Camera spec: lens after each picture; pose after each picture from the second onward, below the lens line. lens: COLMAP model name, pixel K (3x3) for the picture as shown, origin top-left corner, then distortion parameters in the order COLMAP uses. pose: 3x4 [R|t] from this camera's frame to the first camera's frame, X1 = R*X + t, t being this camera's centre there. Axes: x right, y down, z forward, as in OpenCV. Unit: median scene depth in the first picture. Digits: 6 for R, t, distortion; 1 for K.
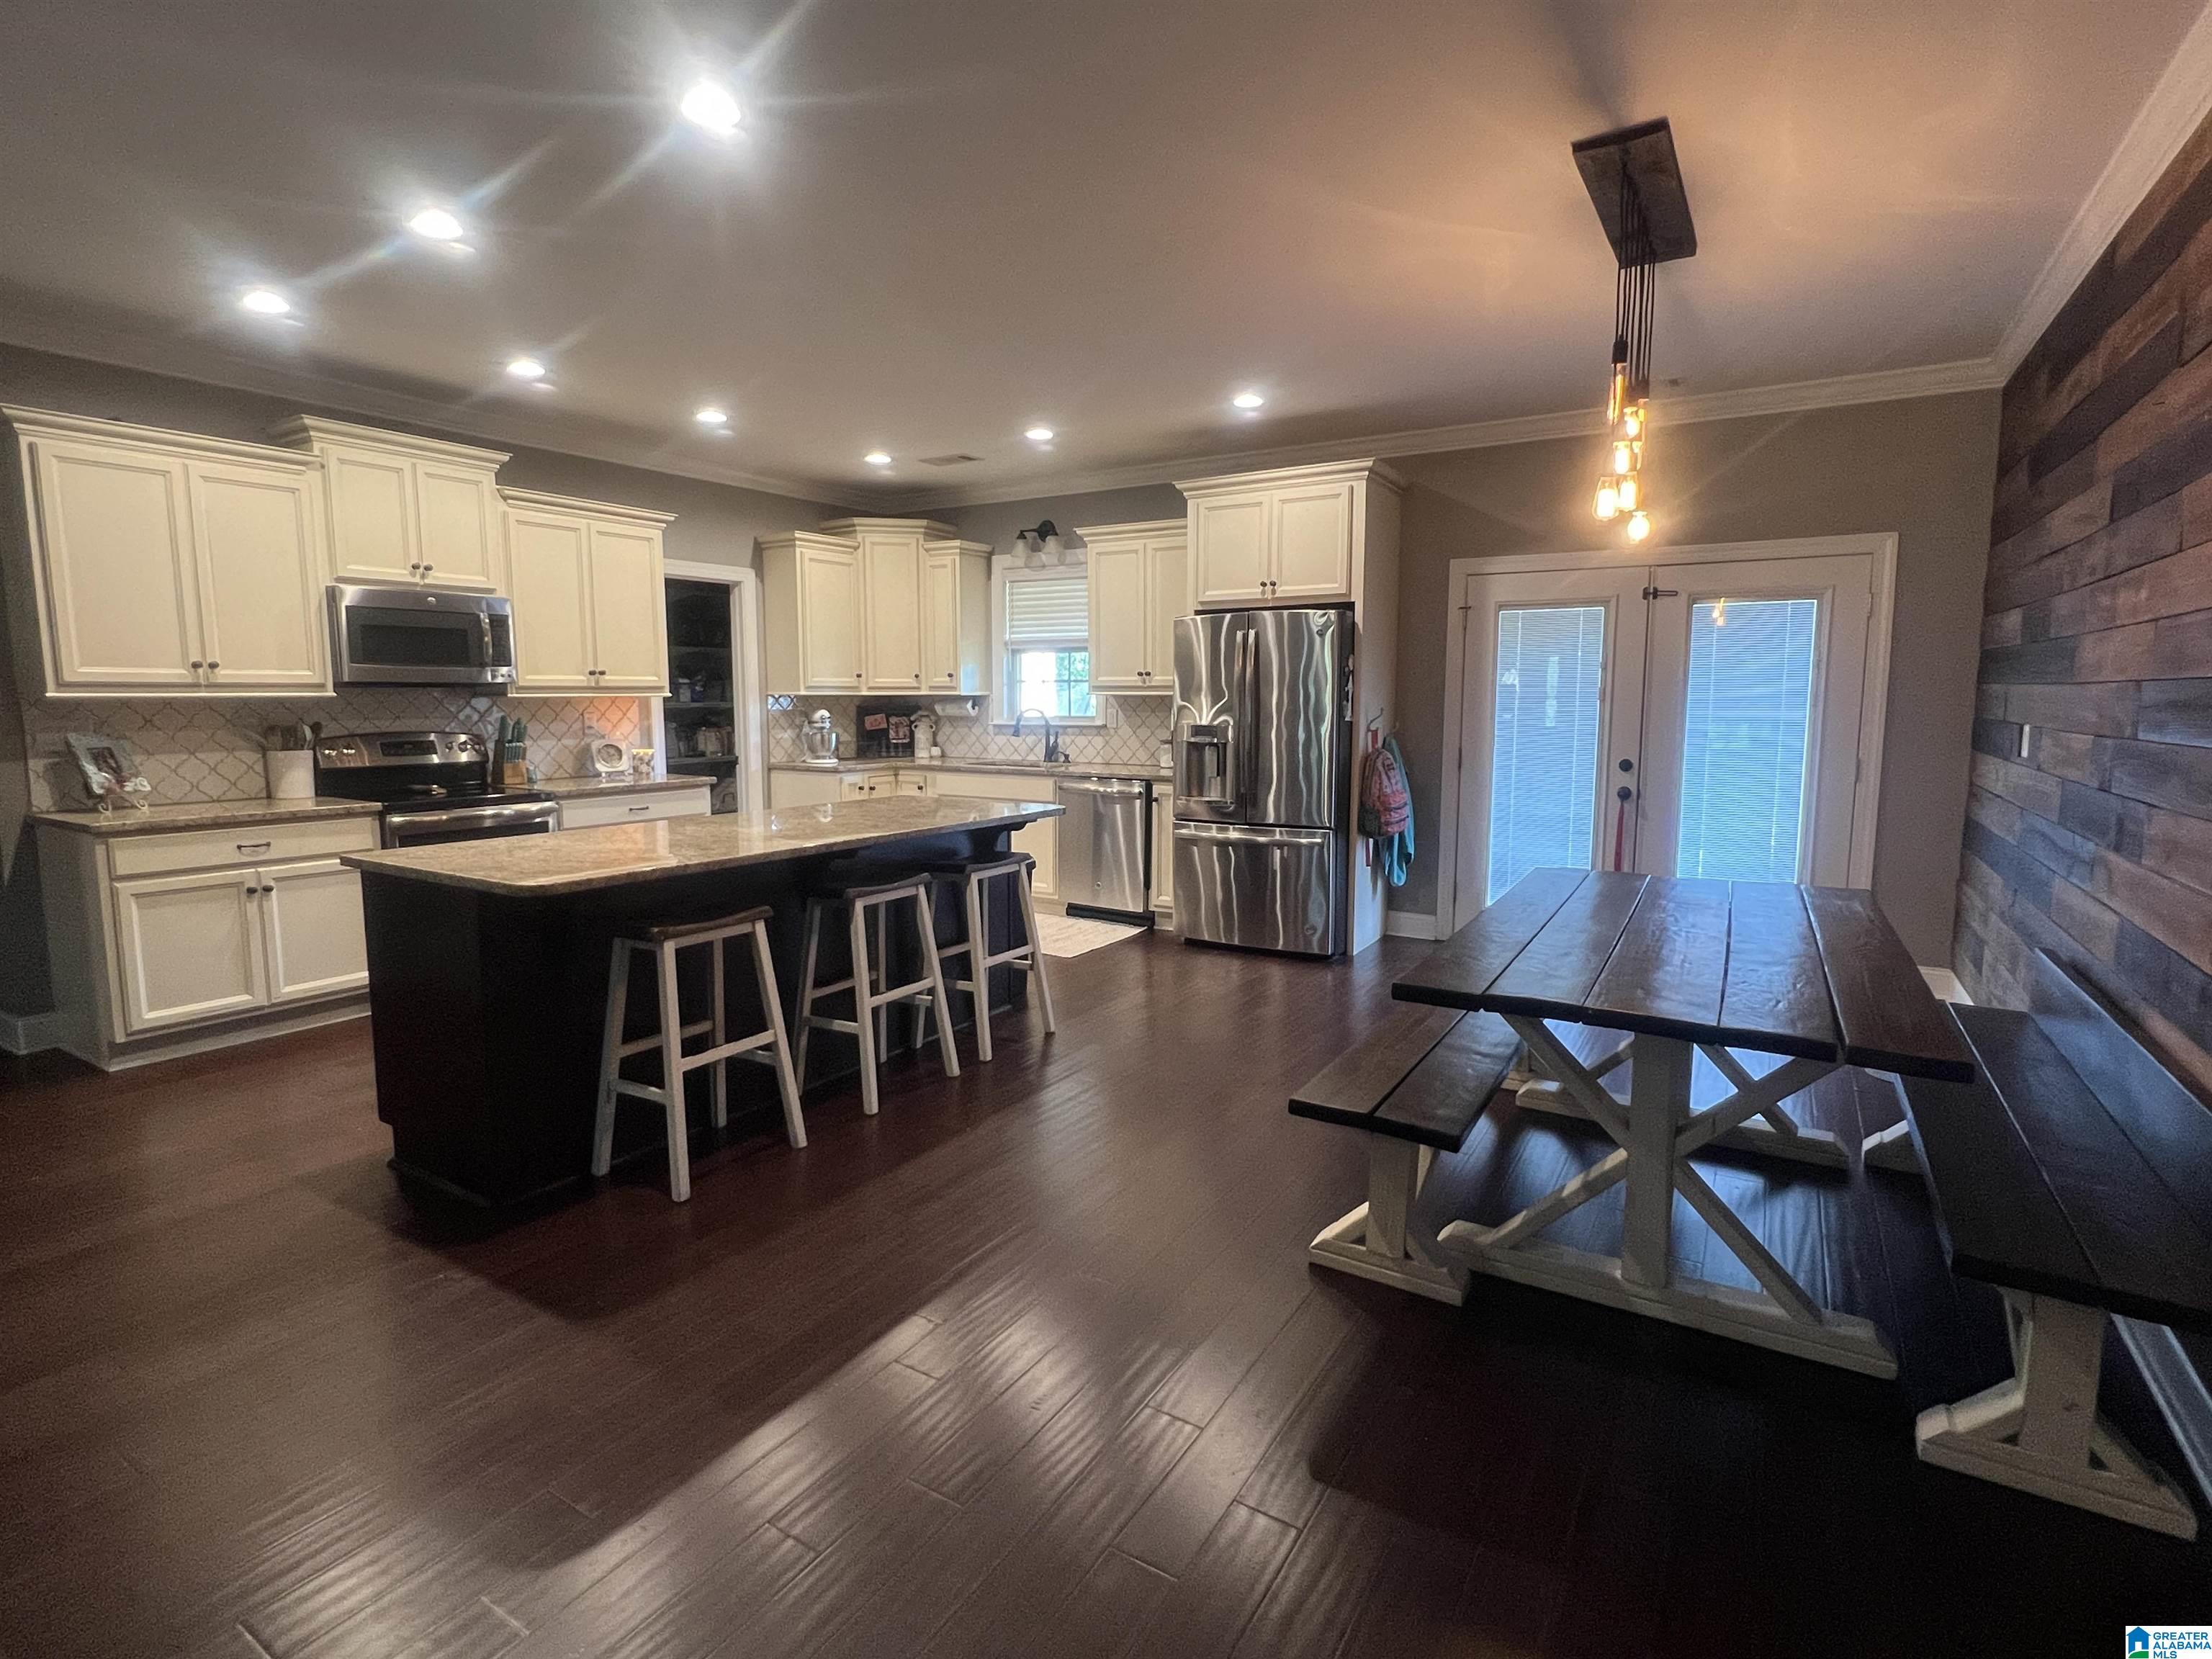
lens RADIAL K [[1086.1, 0, 1102.5], [0, 1086.1, 821.2], [0, 0, 1]] dist [-0.002658, 0.000381]
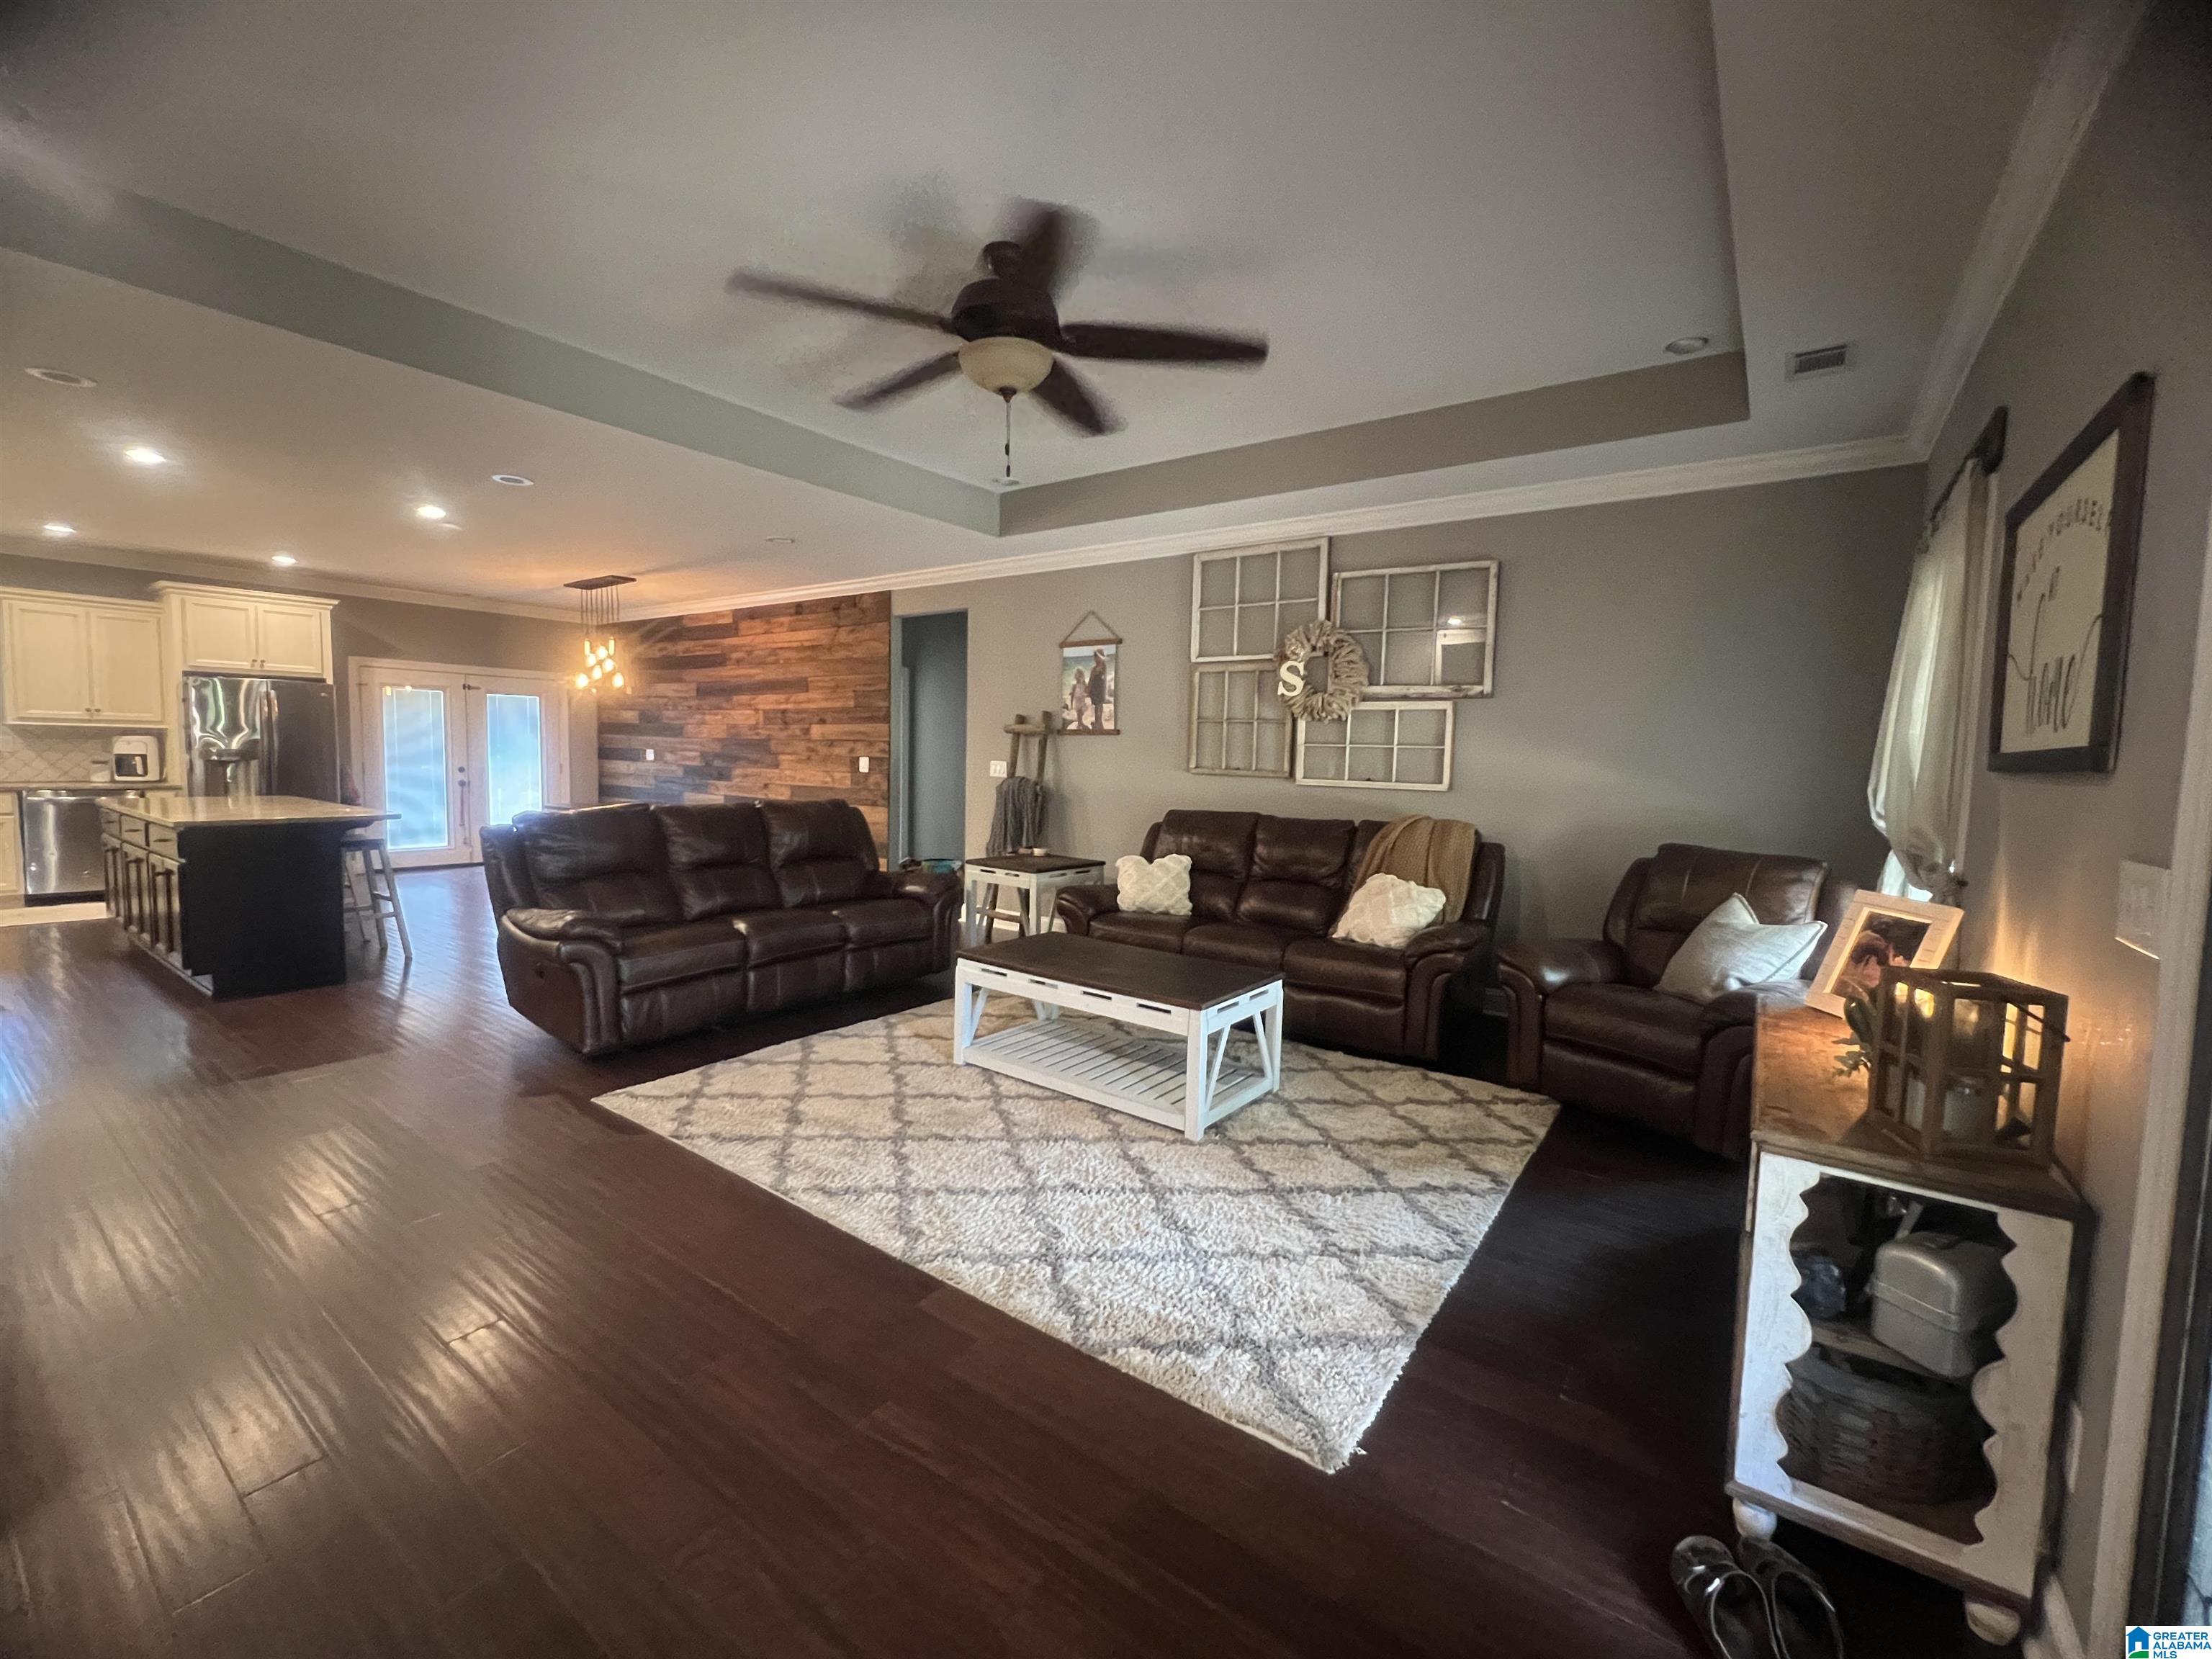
lens RADIAL K [[922.9, 0, 1102.0], [0, 922.9, 820.9], [0, 0, 1]] dist [0.000305, 0.000332]
pose [[0.074054, -0.074036, 0.994502, -1.070202], [0.090218, 0.993649, 0.067255, 0.033807], [-0.993165, 0.084741, 0.080263, -0.304356]]
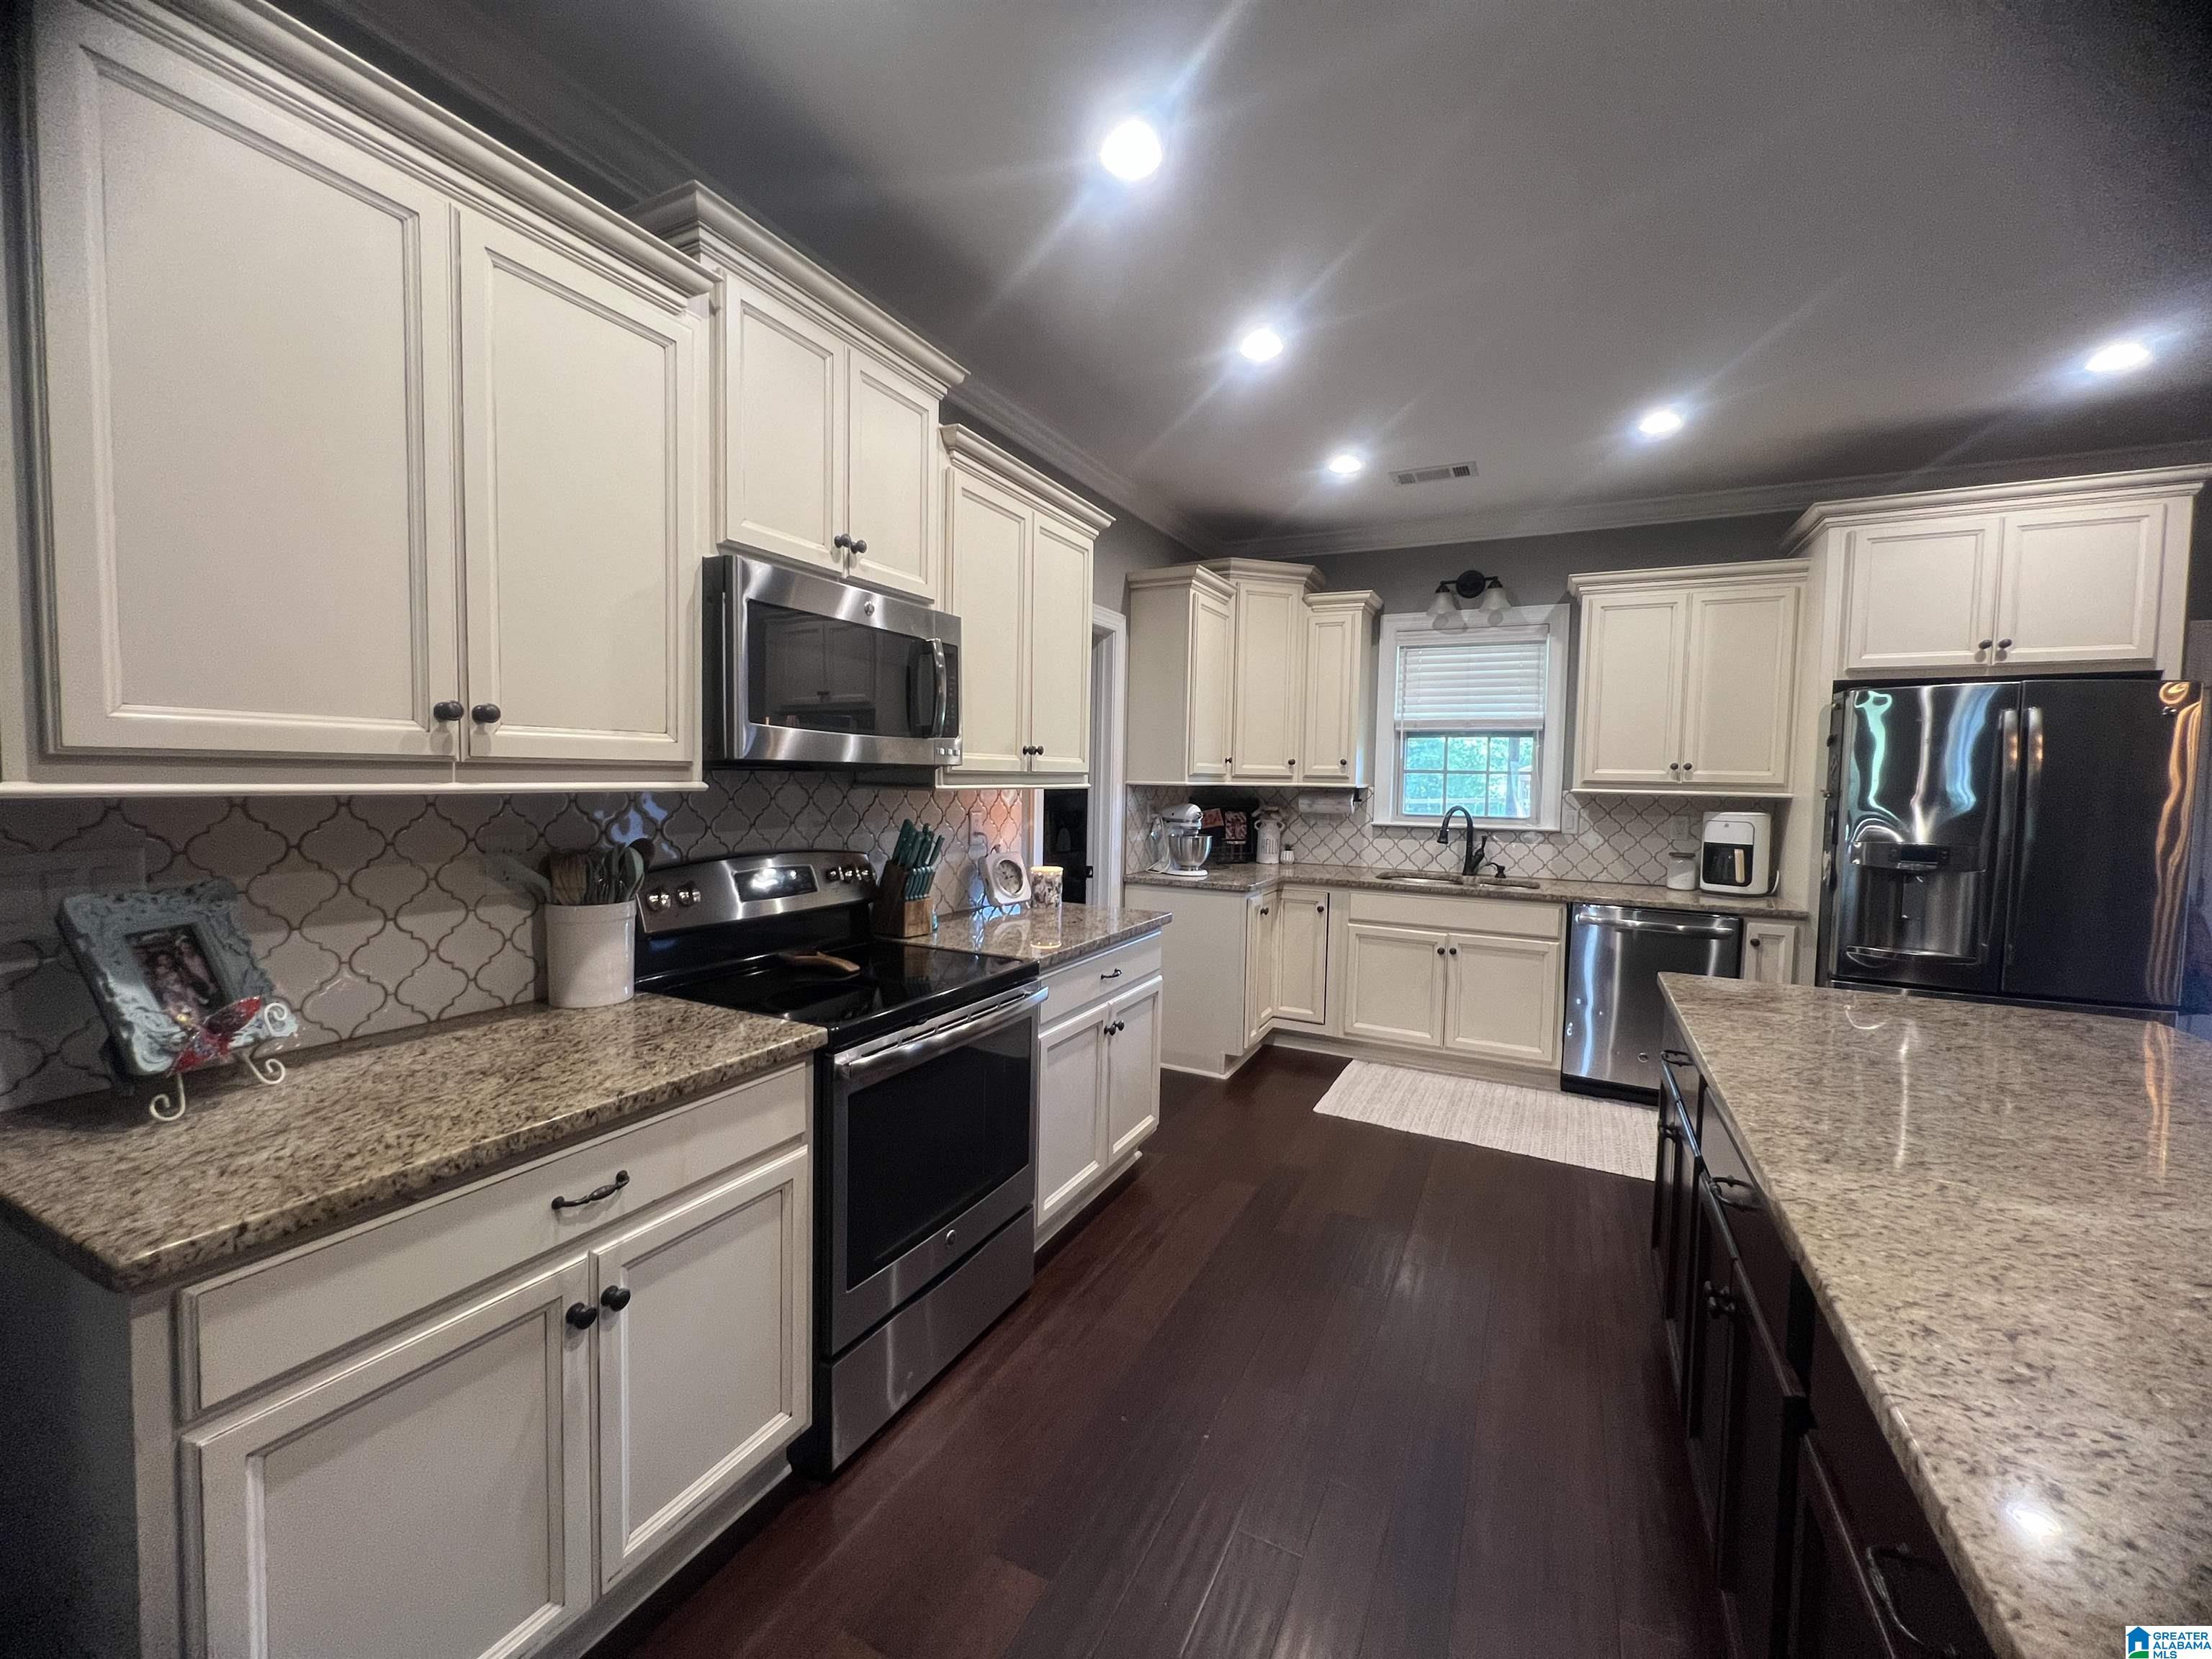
lens RADIAL K [[887.3, 0, 1109.8], [0, 887.3, 821.8], [0, 0, 1]] dist [-0.002819, 0.000718]
pose [[0.995761, 0.013733, 0.090952, -0.444164], [-0.007928, 0.997926, -0.063882, -0.060911], [-0.091640, 0.062890, 0.993804, 0.470251]]
